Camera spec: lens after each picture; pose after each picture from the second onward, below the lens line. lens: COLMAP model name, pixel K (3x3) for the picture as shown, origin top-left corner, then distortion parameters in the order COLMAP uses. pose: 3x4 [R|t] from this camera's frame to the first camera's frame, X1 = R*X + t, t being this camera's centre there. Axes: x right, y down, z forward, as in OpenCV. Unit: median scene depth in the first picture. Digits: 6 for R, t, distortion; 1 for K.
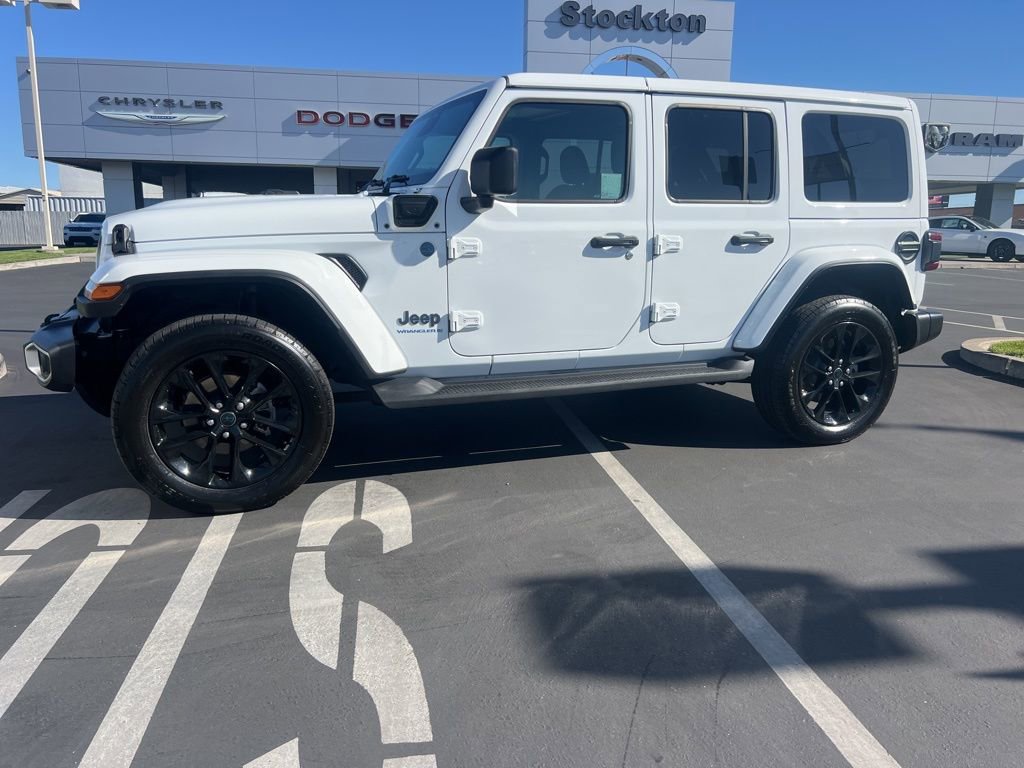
lens RADIAL K [[759.4, 0, 506.6], [0, 759.4, 397.9], [0, 0, 1]] dist [0.076696, -0.091897]
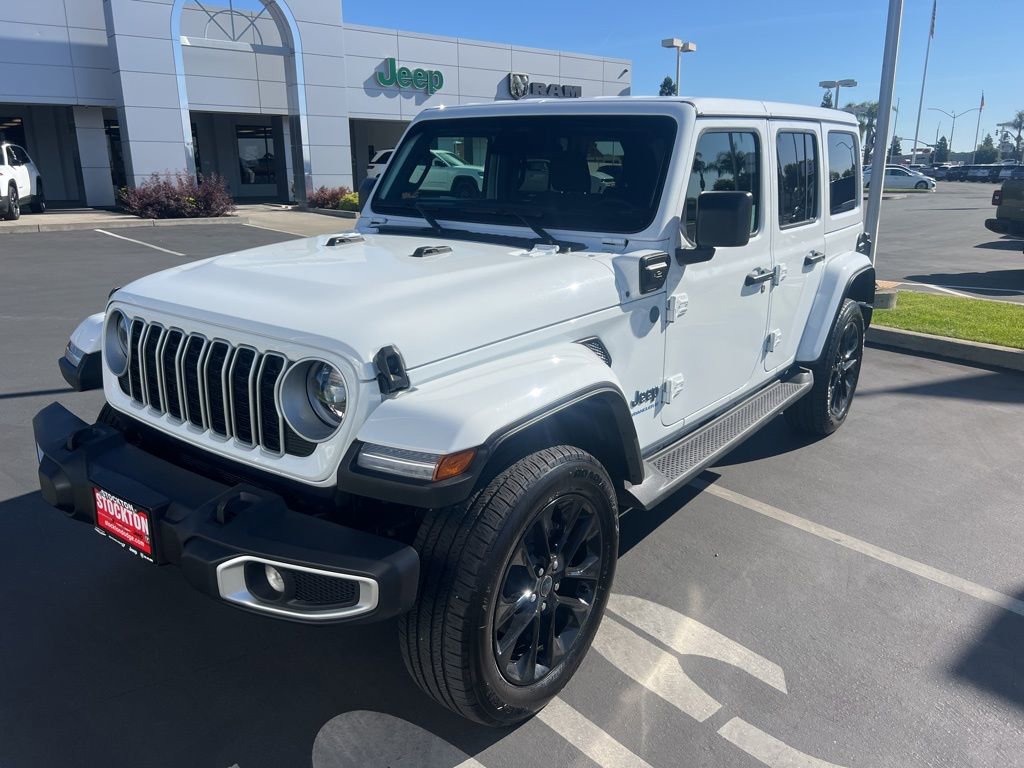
lens RADIAL K [[767.7, 0, 510.7], [0, 767.7, 394.5], [0, 0, 1]] dist [0.067296, -0.080900]
pose [[0.845857, -0.165168, 0.507194, -0.633566], [0.125310, 0.985771, 0.112036, -0.207349], [-0.518483, -0.031210, 0.854518, 0.331169]]
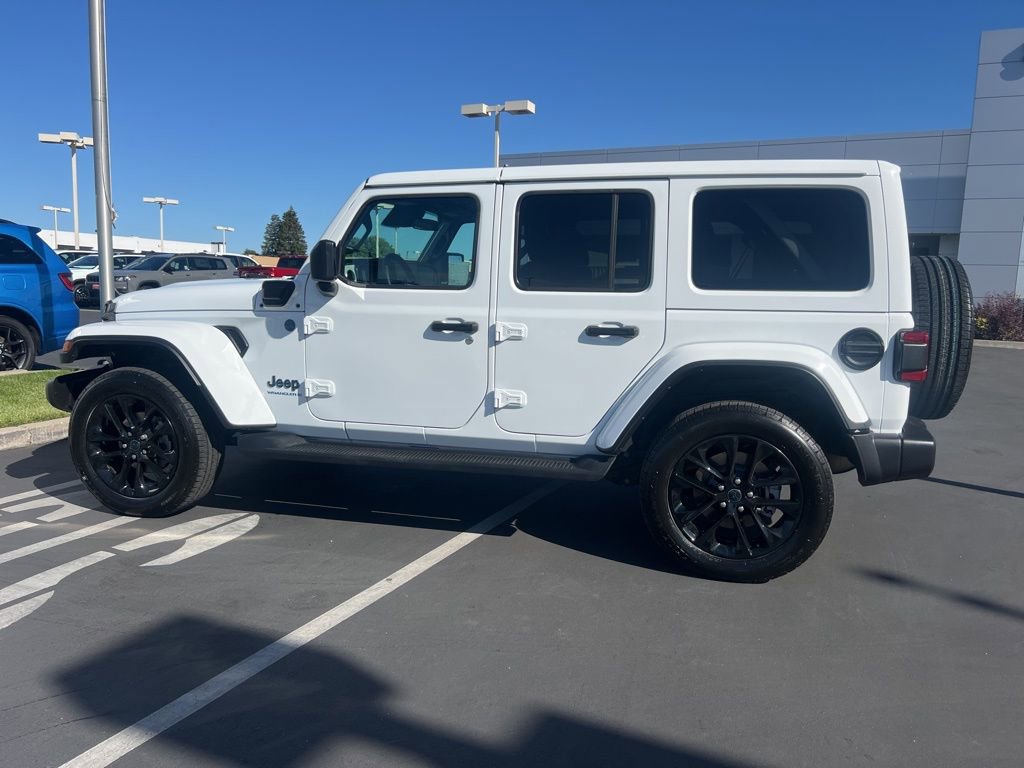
lens RADIAL K [[759.4, 0, 506.6], [0, 759.4, 397.9], [0, 0, 1]] dist [0.076696, -0.091897]
pose [[0.819696, 0.096338, -0.564640, 0.787428], [-0.141410, 0.989278, -0.036499, -0.082398], [0.555069, 0.109764, 0.824530, 0.209856]]
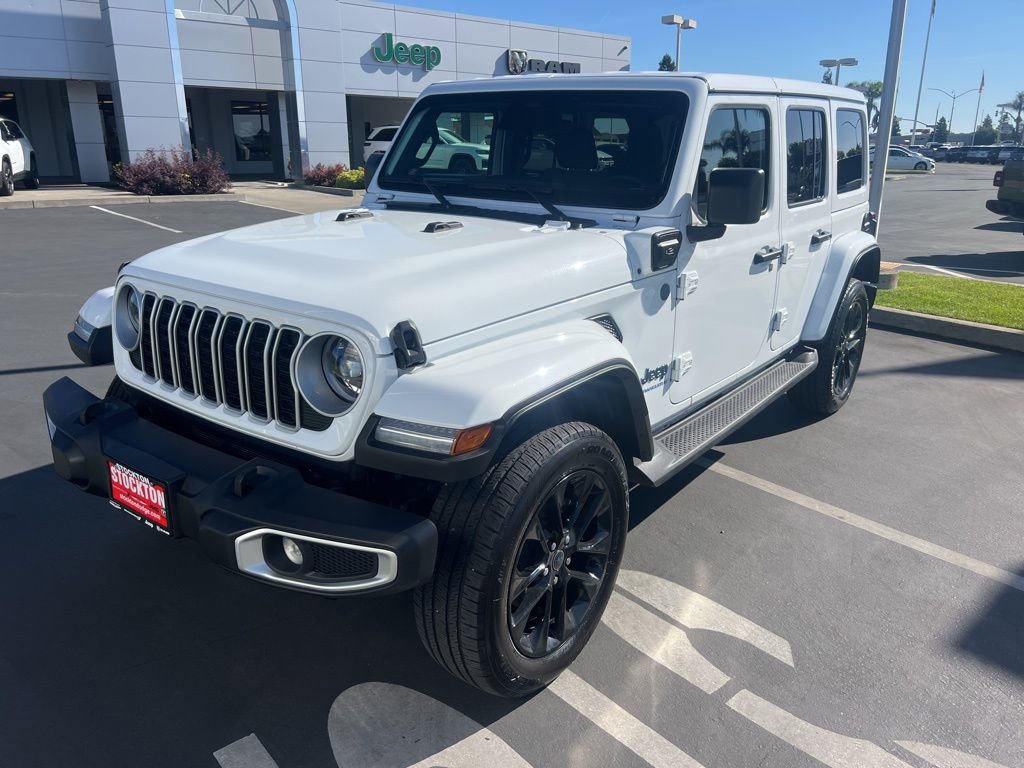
lens RADIAL K [[767.7, 0, 510.7], [0, 767.7, 394.5], [0, 0, 1]] dist [0.067296, -0.080900]
pose [[0.843691, -0.174349, 0.507728, -0.647620], [0.120363, 0.983148, 0.137597, -0.205626], [-0.523162, -0.054977, 0.850458, 0.337174]]
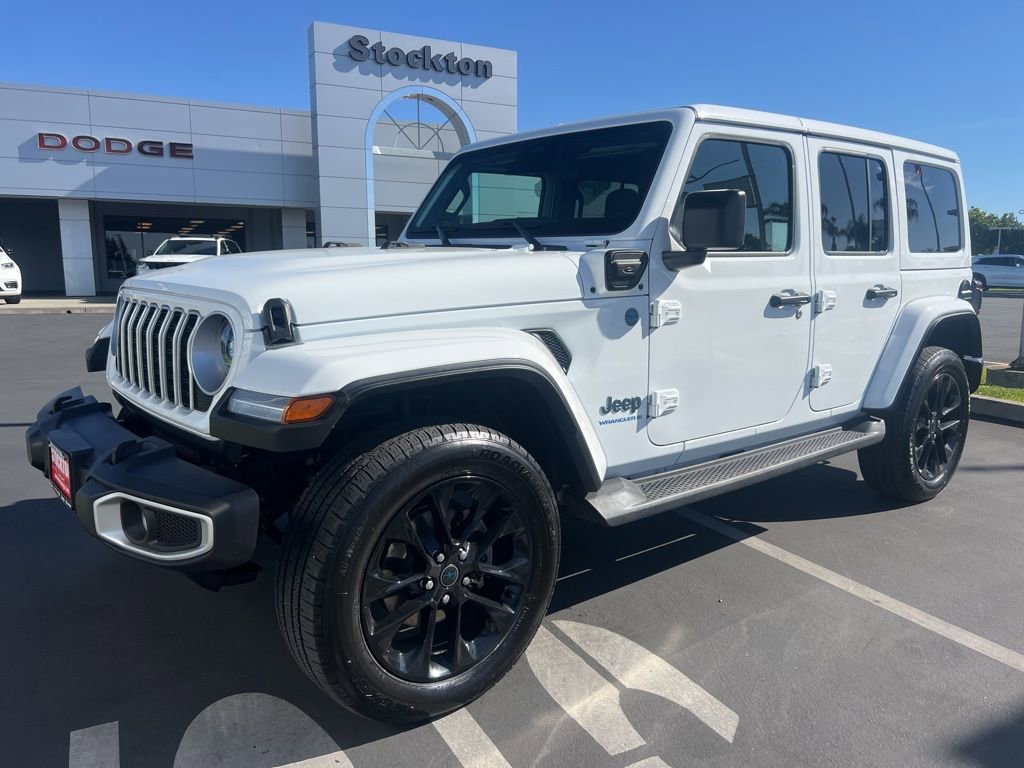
lens RADIAL K [[767.7, 0, 510.7], [0, 767.7, 394.5], [0, 0, 1]] dist [0.067296, -0.080900]
pose [[0.945385, -0.062514, 0.319905, -0.447106], [0.078854, 0.996147, -0.038370, -0.088089], [-0.316274, 0.061500, 0.946672, 0.272770]]
